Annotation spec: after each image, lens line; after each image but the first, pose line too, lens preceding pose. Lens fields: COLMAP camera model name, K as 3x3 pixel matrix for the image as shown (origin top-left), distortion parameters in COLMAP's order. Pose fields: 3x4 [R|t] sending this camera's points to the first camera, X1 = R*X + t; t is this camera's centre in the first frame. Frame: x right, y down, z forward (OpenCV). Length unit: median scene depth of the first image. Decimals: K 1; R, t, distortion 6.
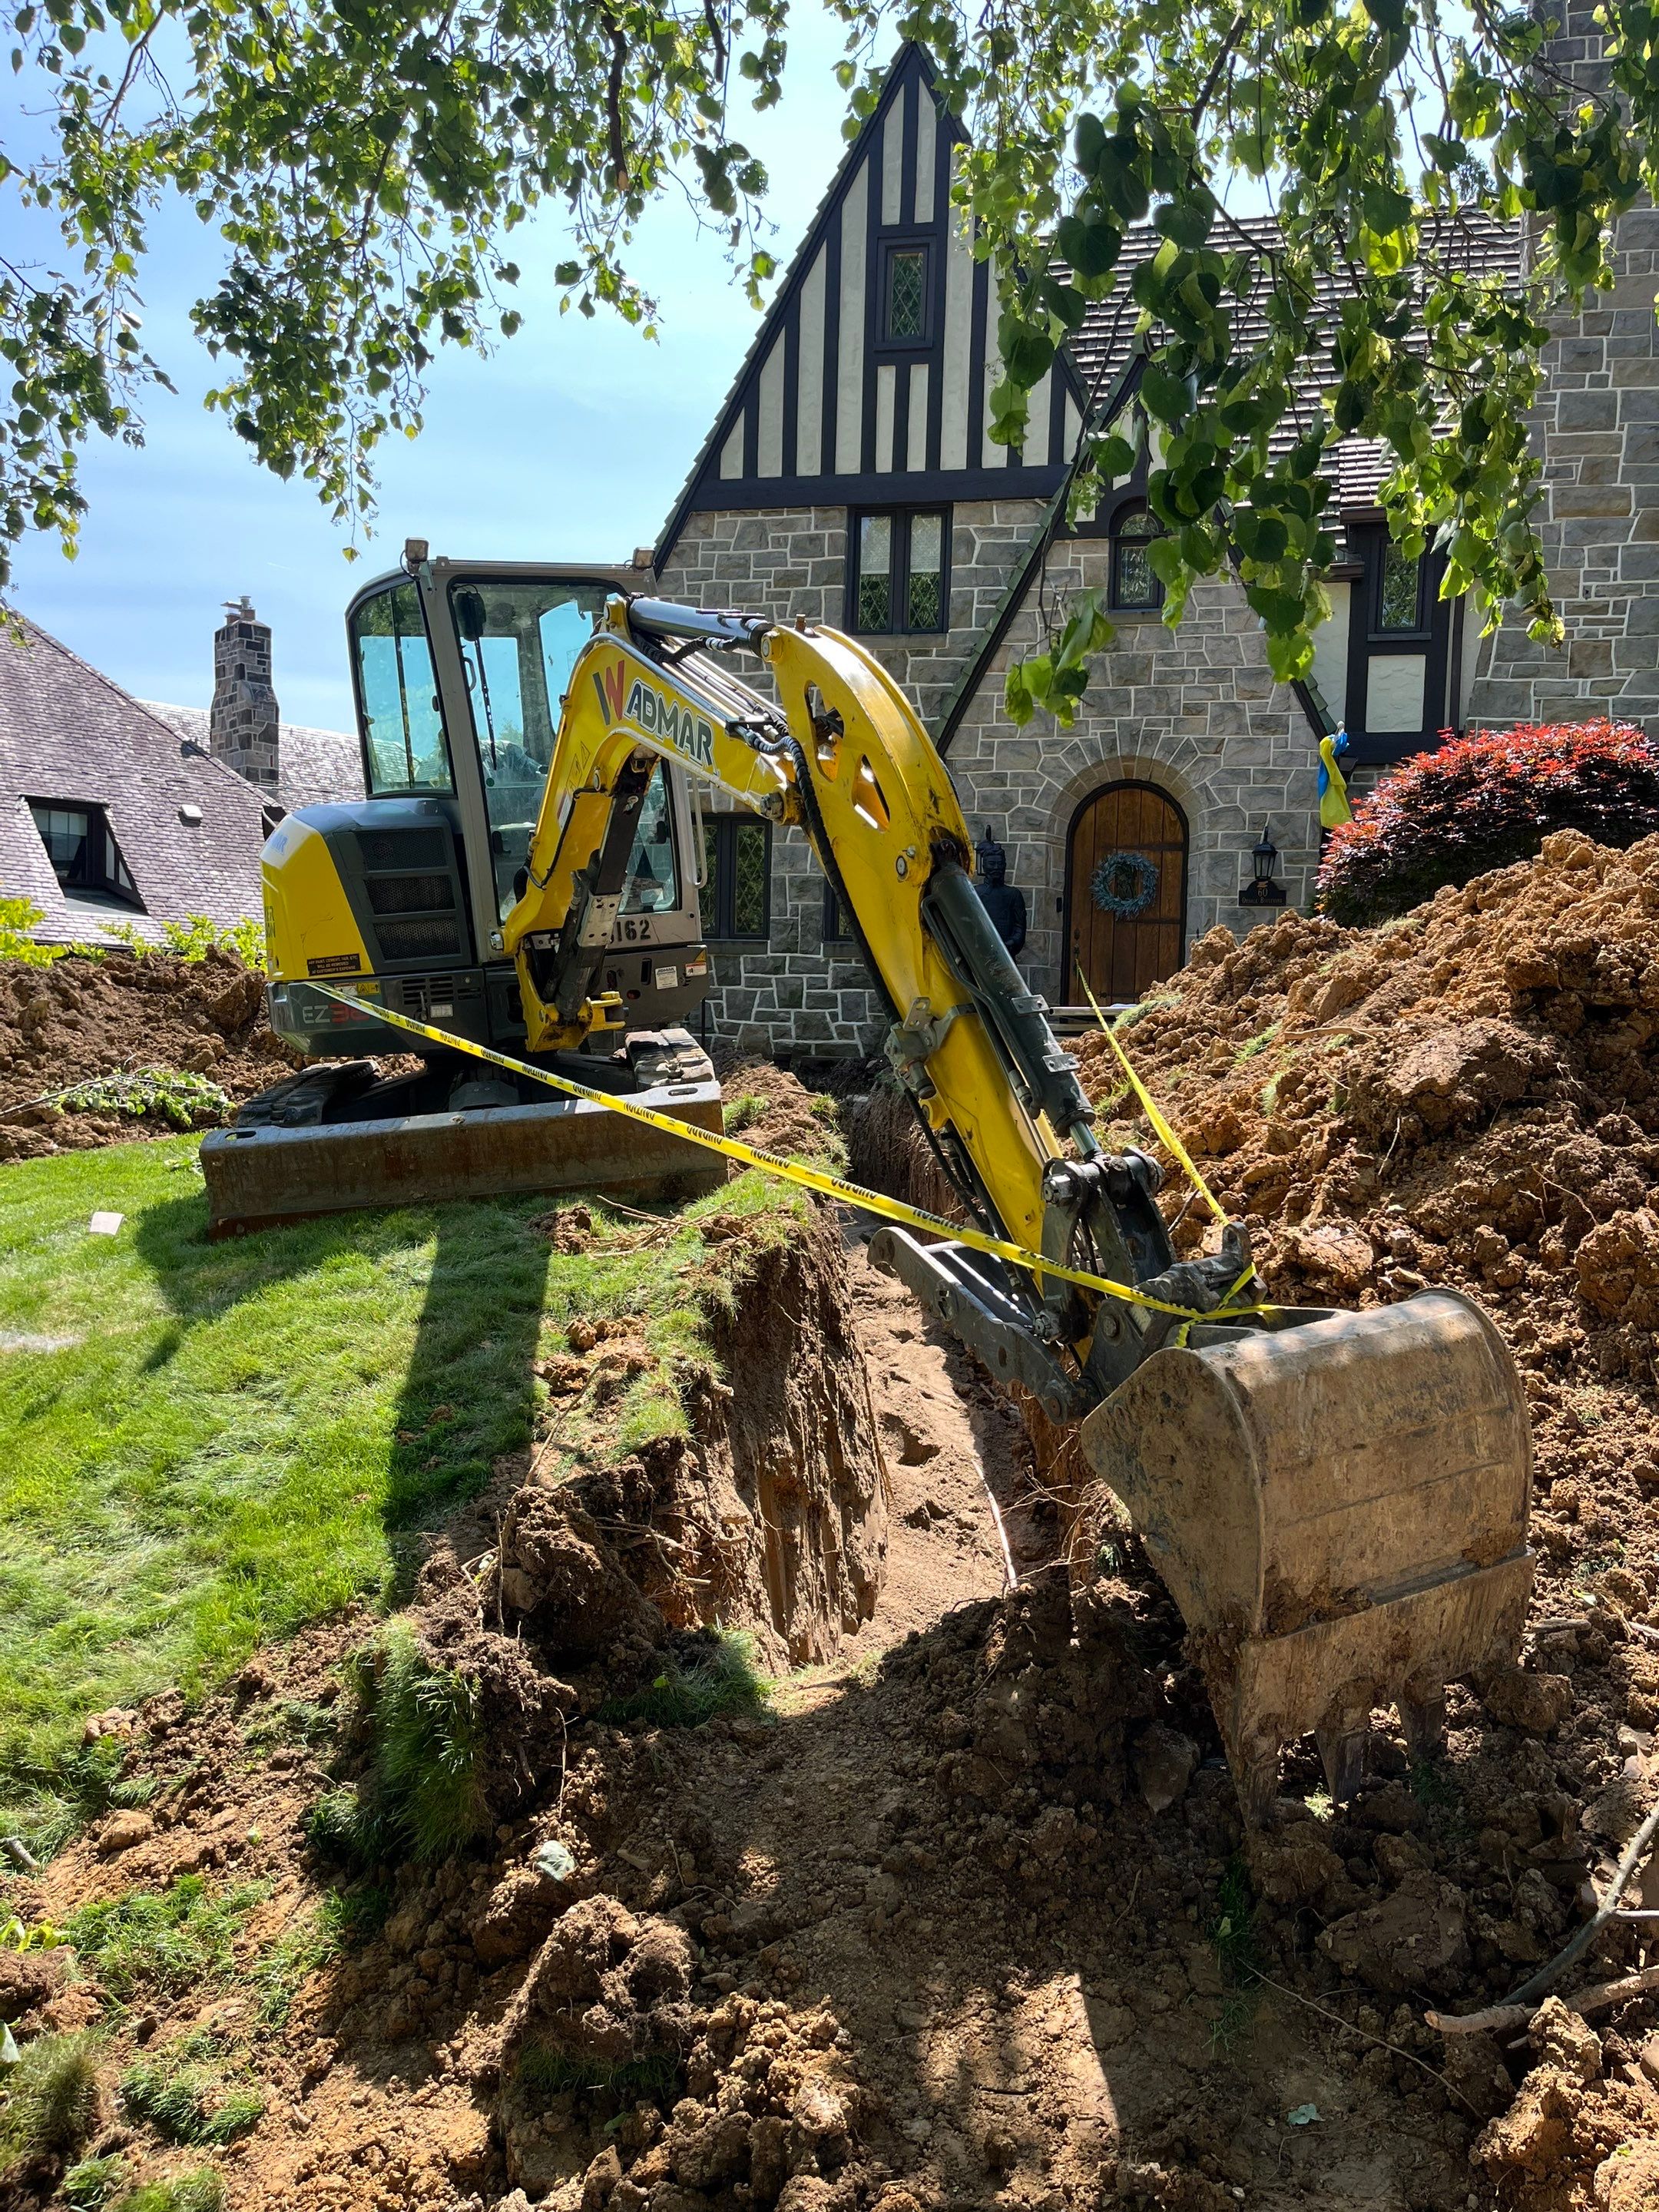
lens RADIAL K [[1656.8, 0, 829.5], [0, 1656.8, 1106.0], [0, 0, 1]] dist [0.066616, -0.001652]
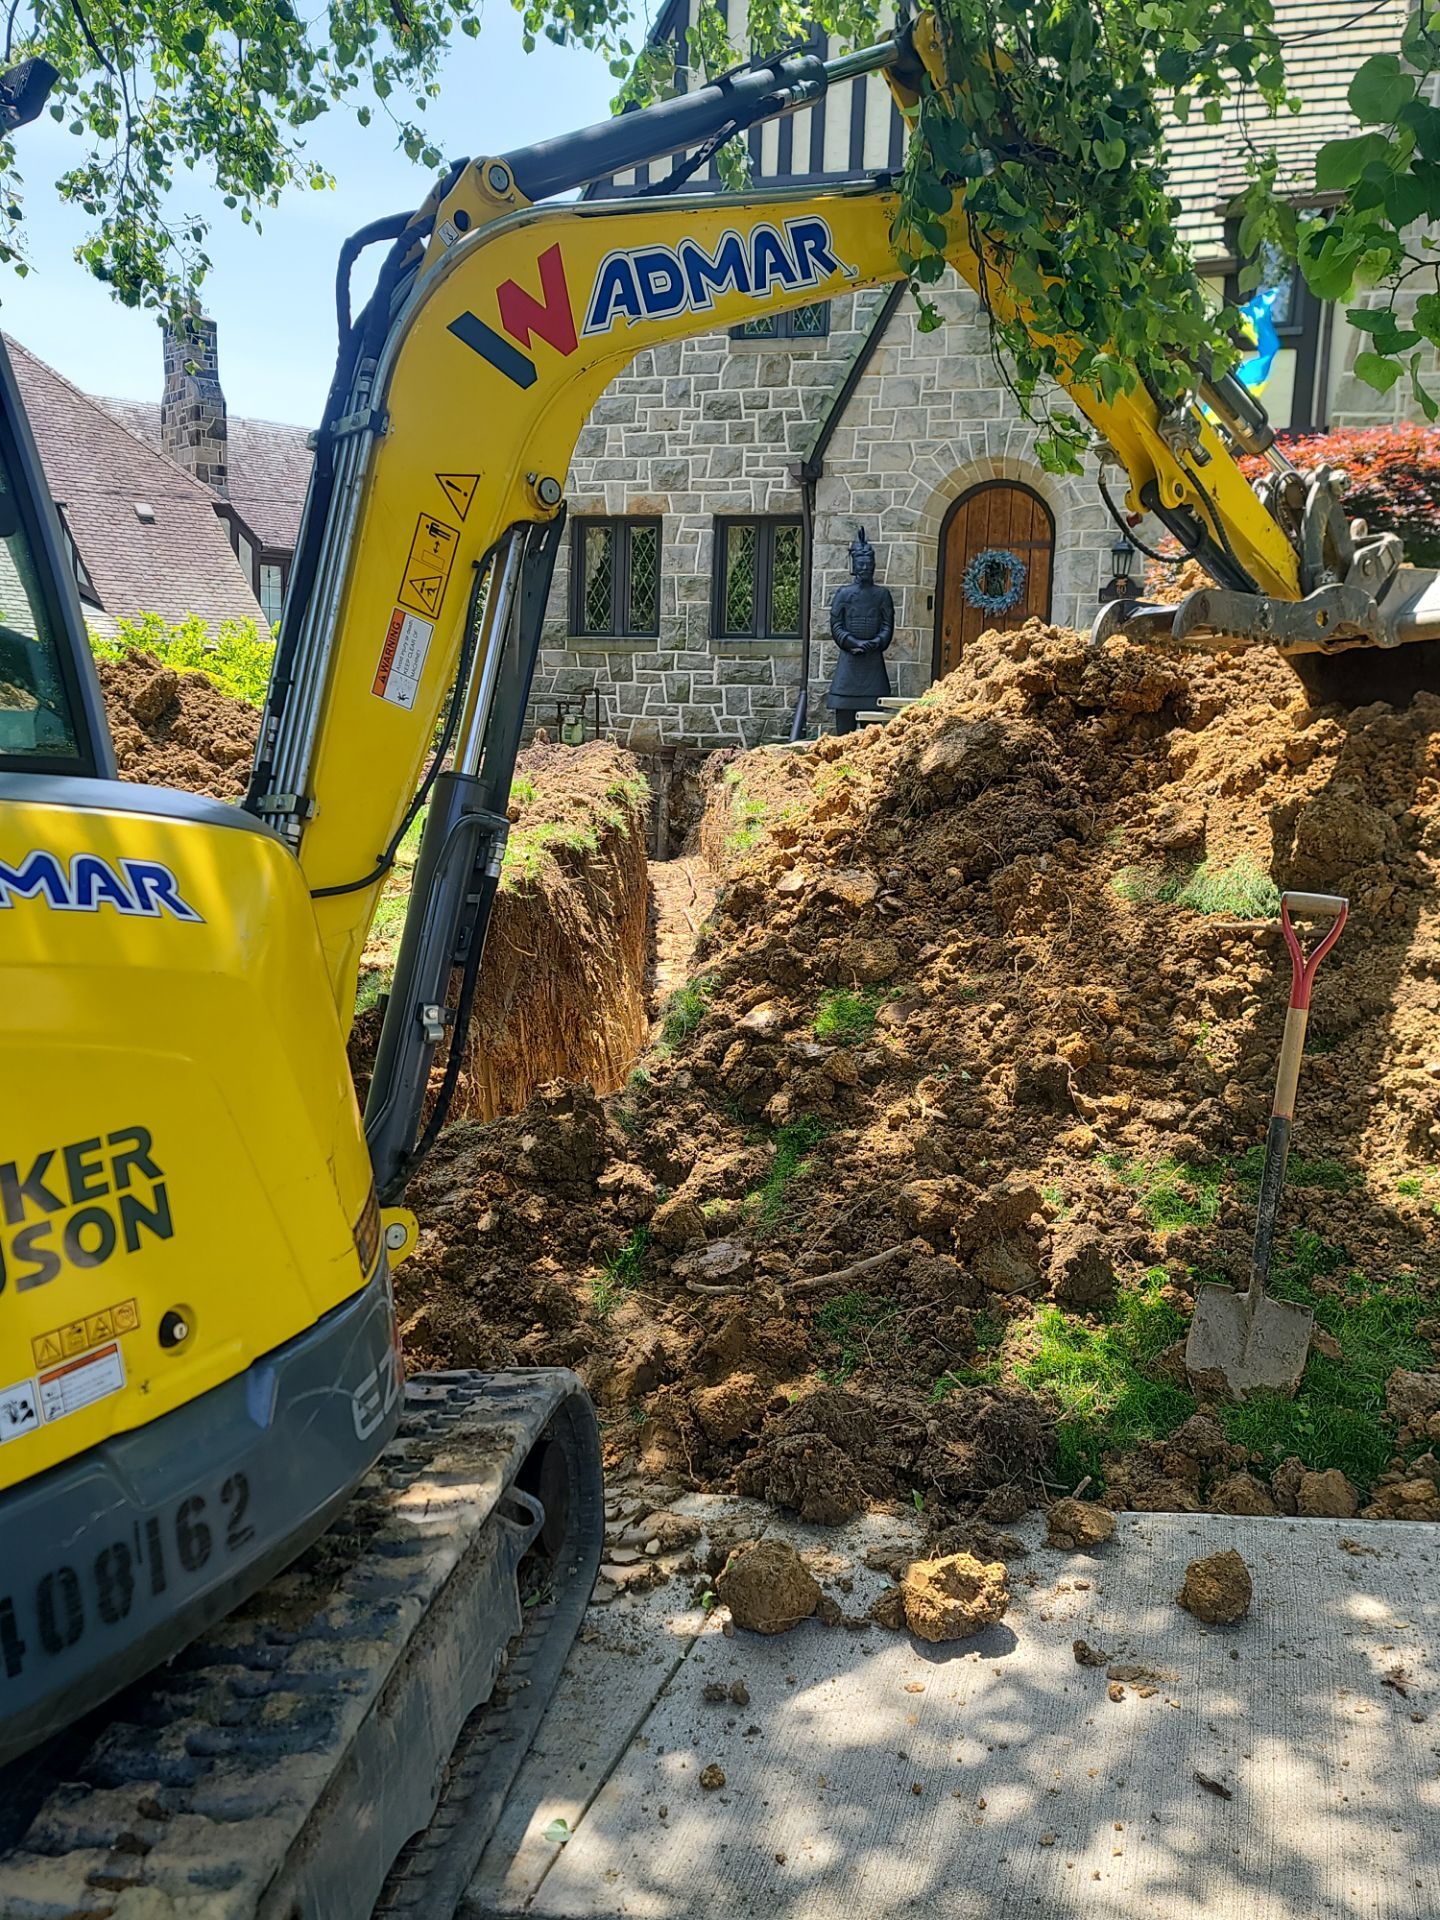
lens RADIAL K [[1774.1, 0, 732.7], [0, 1774.1, 973.0], [0, 0, 1]] dist [0.091115, -0.002575]
pose [[0.997131, 0.009354, -0.075109, 0.101919], [-0.002228, 0.995532, 0.094403, 0.006224], [0.075657, -0.093965, 0.992697, -0.158669]]
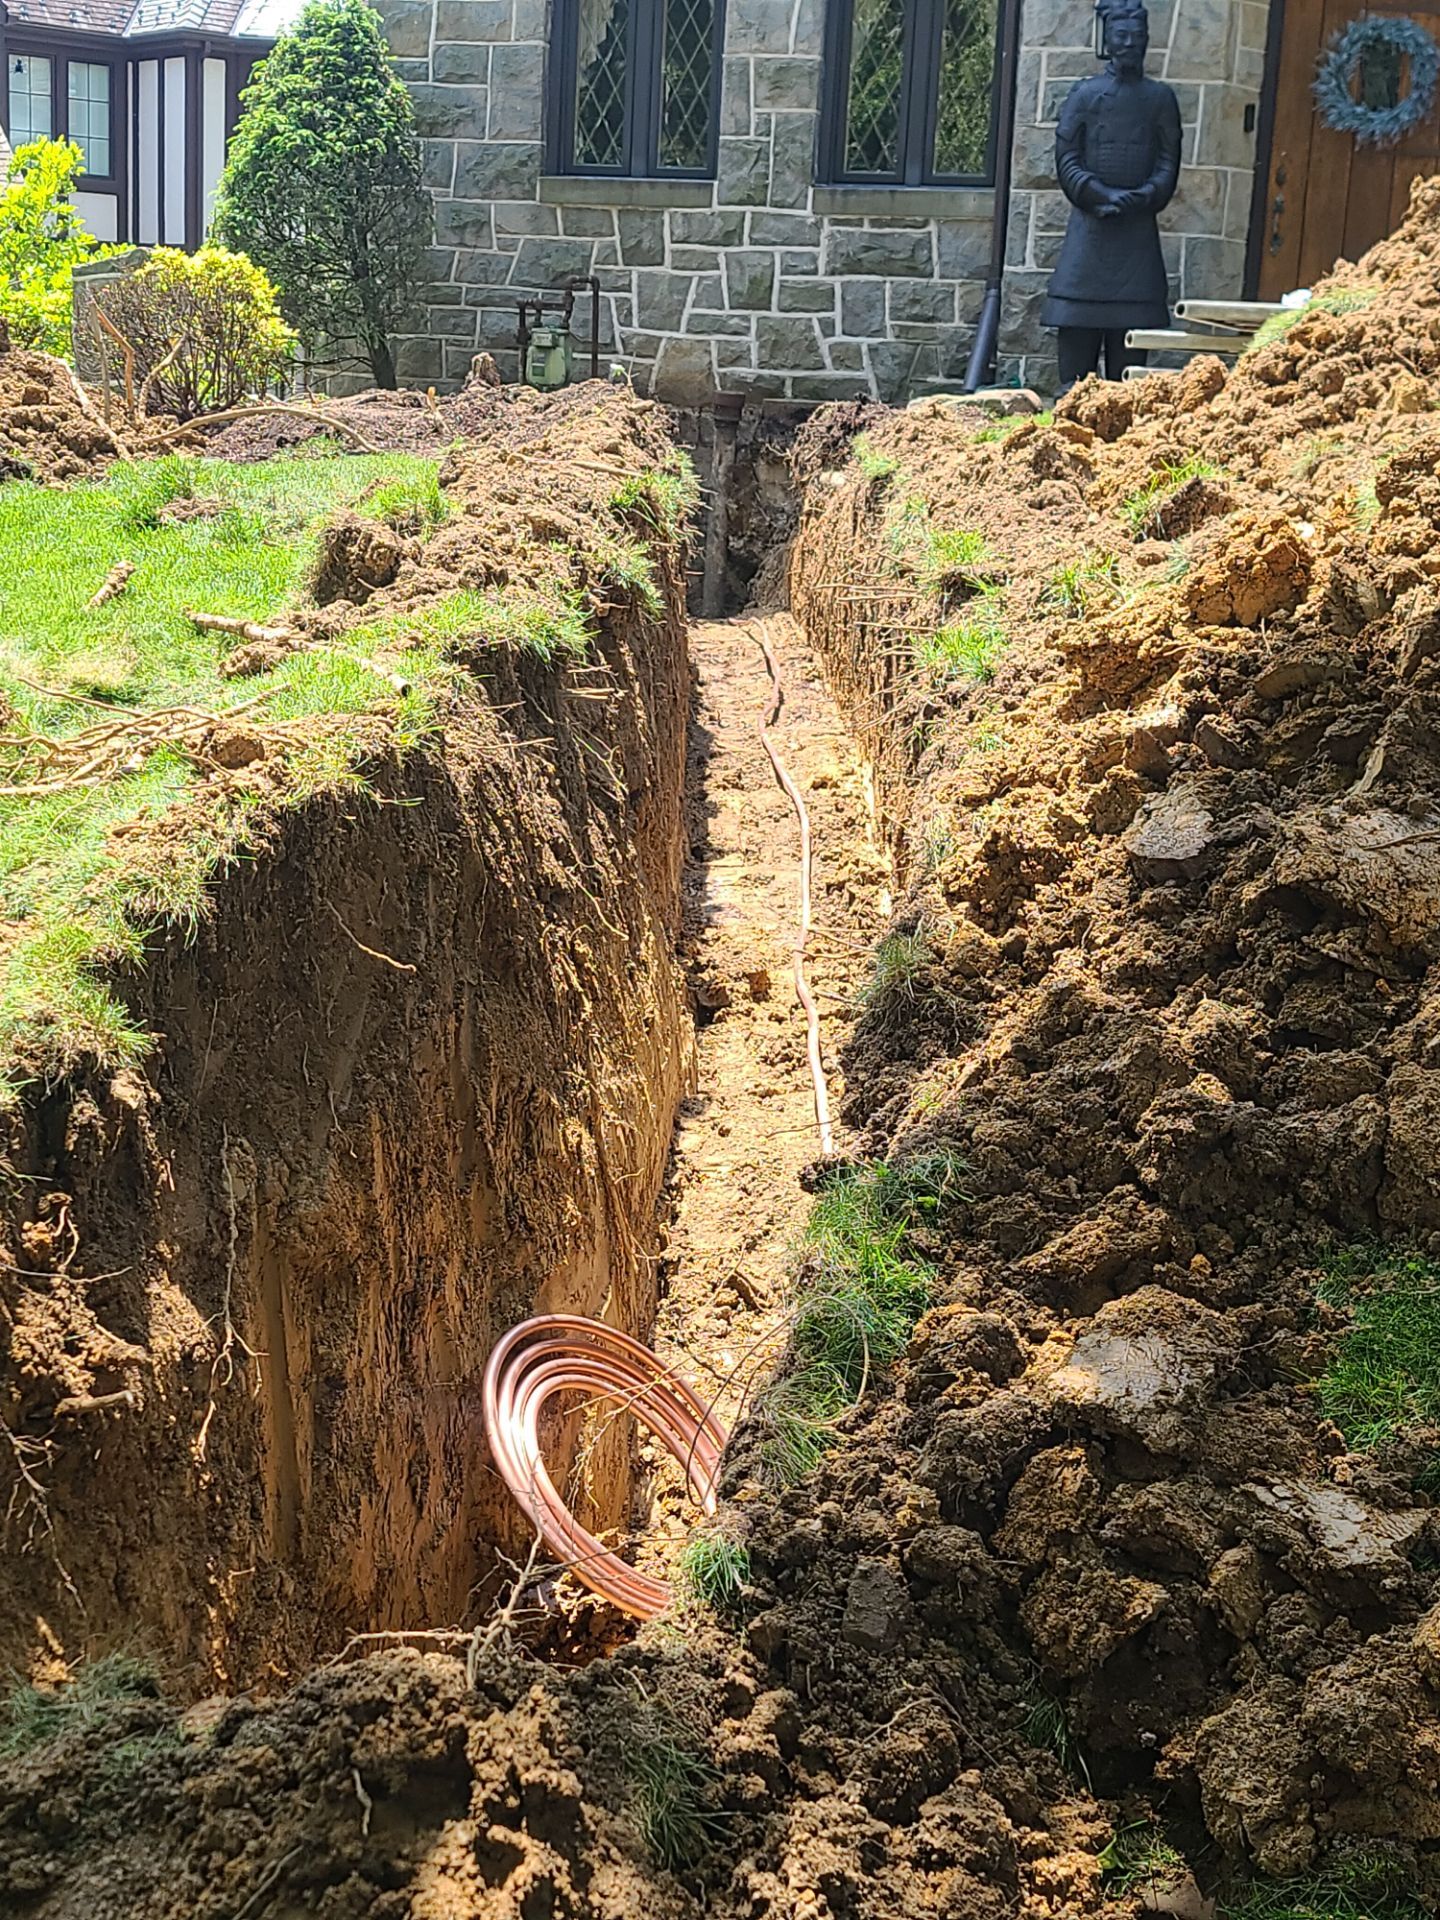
lens RADIAL K [[2609.8, 0, 720.0], [0, 2609.8, 960.0], [0, 0, 1]] dist [0.146106, -0.426055]
pose [[0.994362, 0.041965, -0.097385, 0.063233], [-0.023855, 0.983346, 0.180171, -0.003190], [0.103324, -0.176833, 0.978803, 0.096268]]
